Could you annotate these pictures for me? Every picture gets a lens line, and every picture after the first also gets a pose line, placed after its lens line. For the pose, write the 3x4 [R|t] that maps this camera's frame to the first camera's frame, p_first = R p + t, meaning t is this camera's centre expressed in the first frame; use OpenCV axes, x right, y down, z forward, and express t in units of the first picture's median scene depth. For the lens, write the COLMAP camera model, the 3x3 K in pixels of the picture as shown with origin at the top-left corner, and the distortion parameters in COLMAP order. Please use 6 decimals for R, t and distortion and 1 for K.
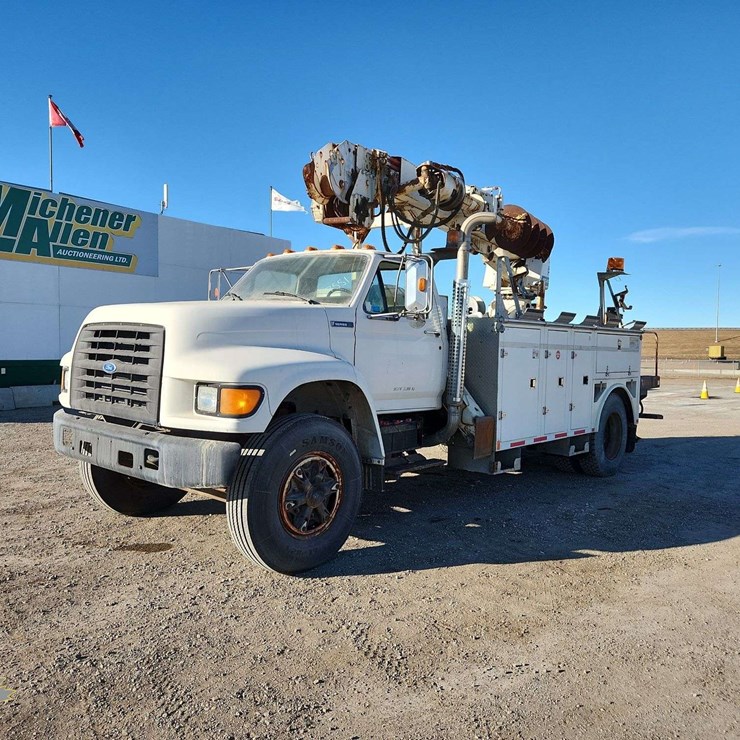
lens RADIAL K [[622.4, 0, 372.4], [0, 622.4, 371.6], [0, 0, 1]] dist [0.048002, -0.026926]
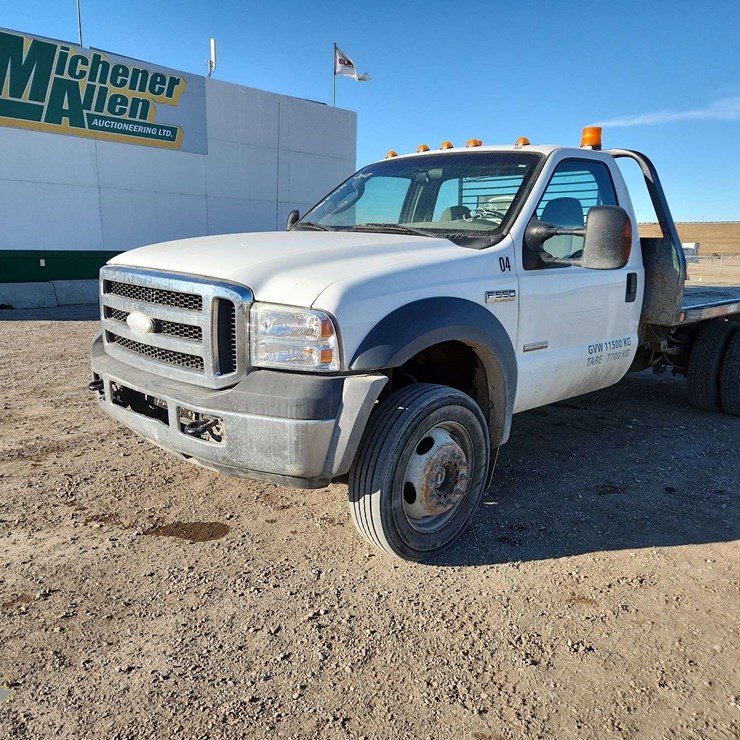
lens RADIAL K [[622.4, 0, 370.5], [0, 622.4, 373.8], [0, 0, 1]] dist [0.048002, -0.026926]
pose [[0.995892, 0.025456, -0.086892, -0.106989], [-0.010729, 0.986081, 0.165919, 0.003285], [0.089906, -0.164305, 0.982304, 0.357812]]
